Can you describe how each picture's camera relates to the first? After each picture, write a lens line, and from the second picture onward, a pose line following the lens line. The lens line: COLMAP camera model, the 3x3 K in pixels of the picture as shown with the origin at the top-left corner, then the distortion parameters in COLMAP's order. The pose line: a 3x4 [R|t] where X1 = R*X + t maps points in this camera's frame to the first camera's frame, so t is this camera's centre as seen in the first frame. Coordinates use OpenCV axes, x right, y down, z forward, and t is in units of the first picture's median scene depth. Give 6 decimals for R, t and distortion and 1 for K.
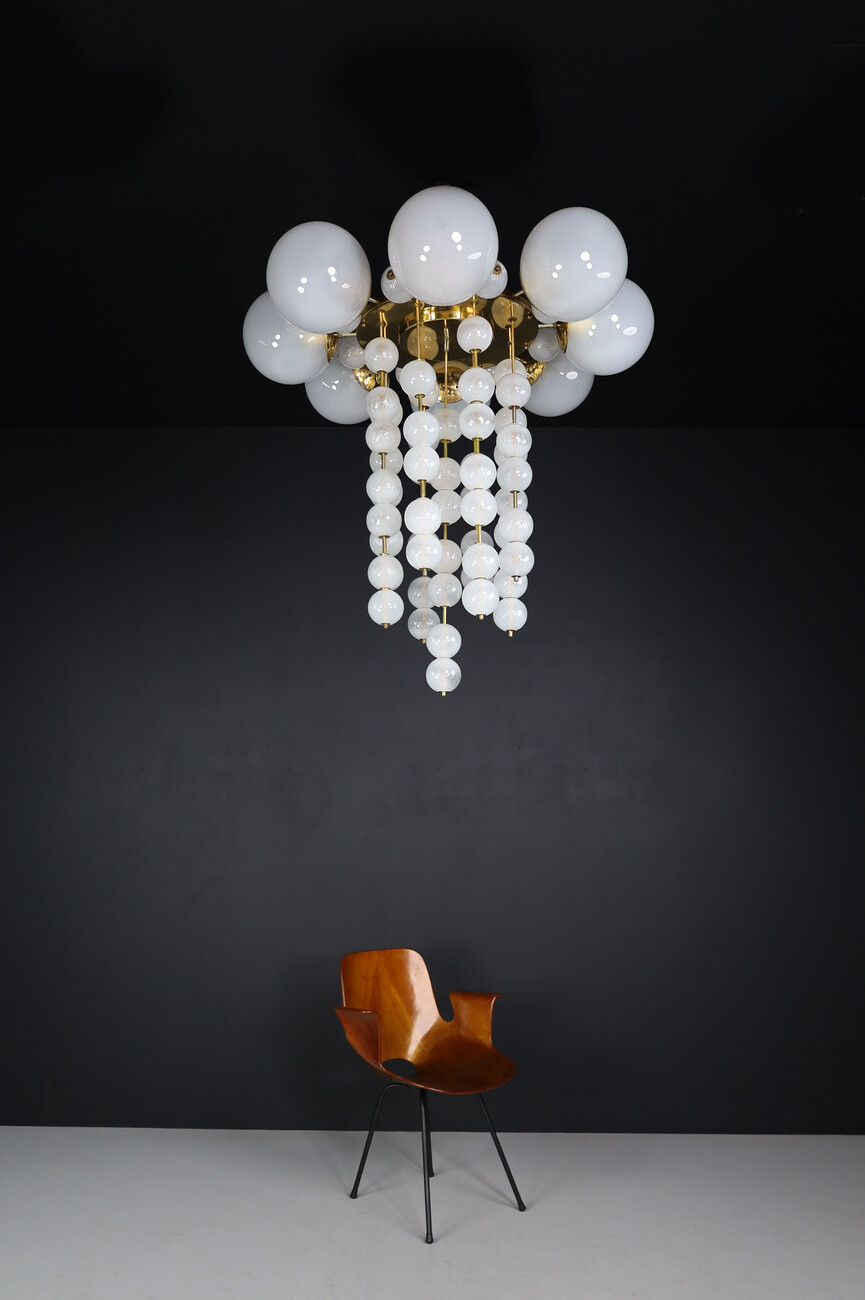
lens RADIAL K [[952.4, 0, 418.4], [0, 952.4, 680.0], [0, 0, 1]] dist [-0.000511, 0.006661]
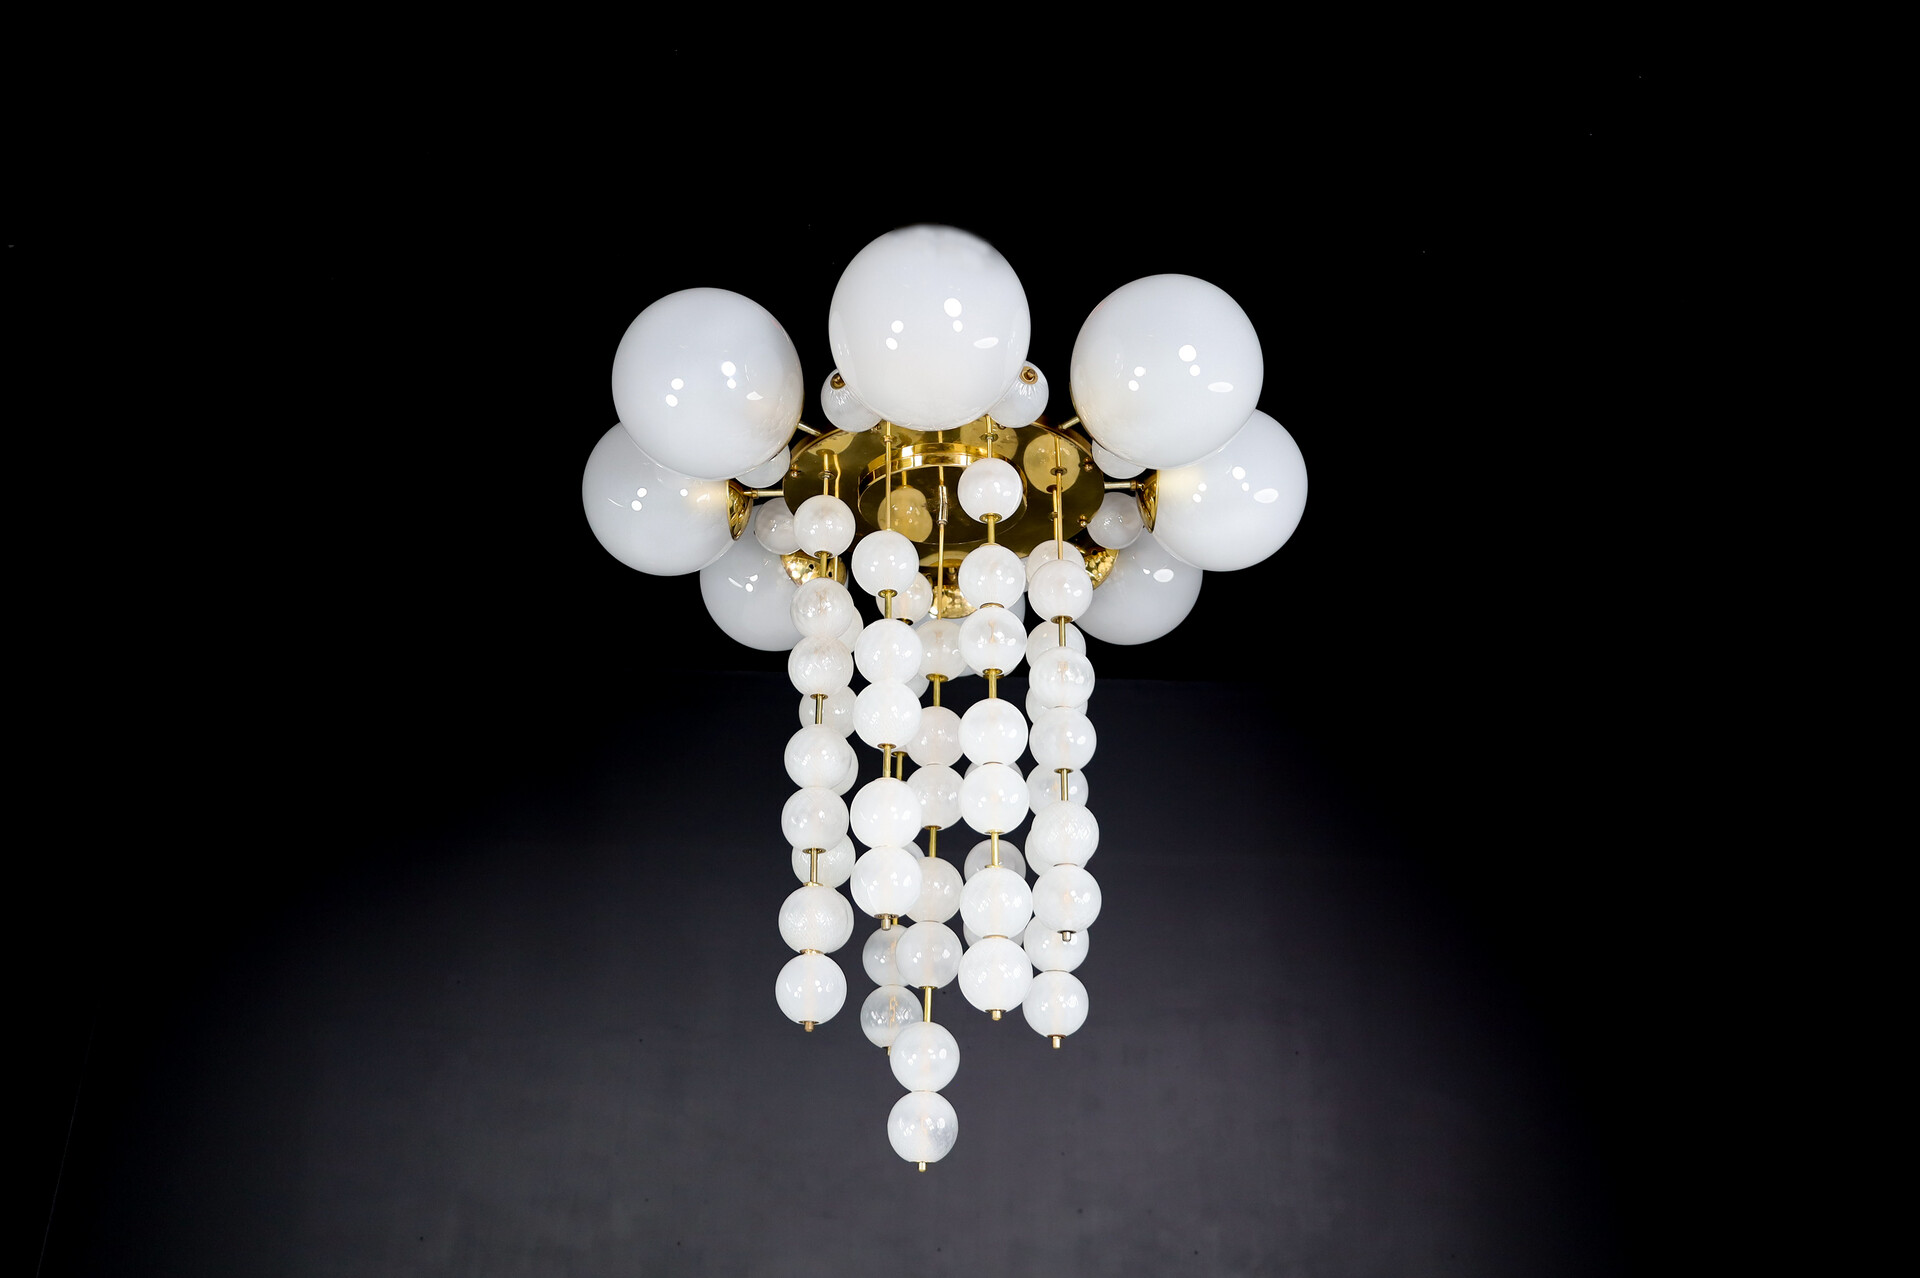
lens RADIAL K [[1406.6, 0, 974.4], [0, 1406.6, 702.8], [0, 0, 1]] dist [-0.000511, 0.006661]
pose [[0.999434, 0.019933, 0.027089, 0.029330], [-0.012648, 0.969079, -0.246427, -0.039796], [-0.031164, 0.245945, 0.968783, 0.229806]]
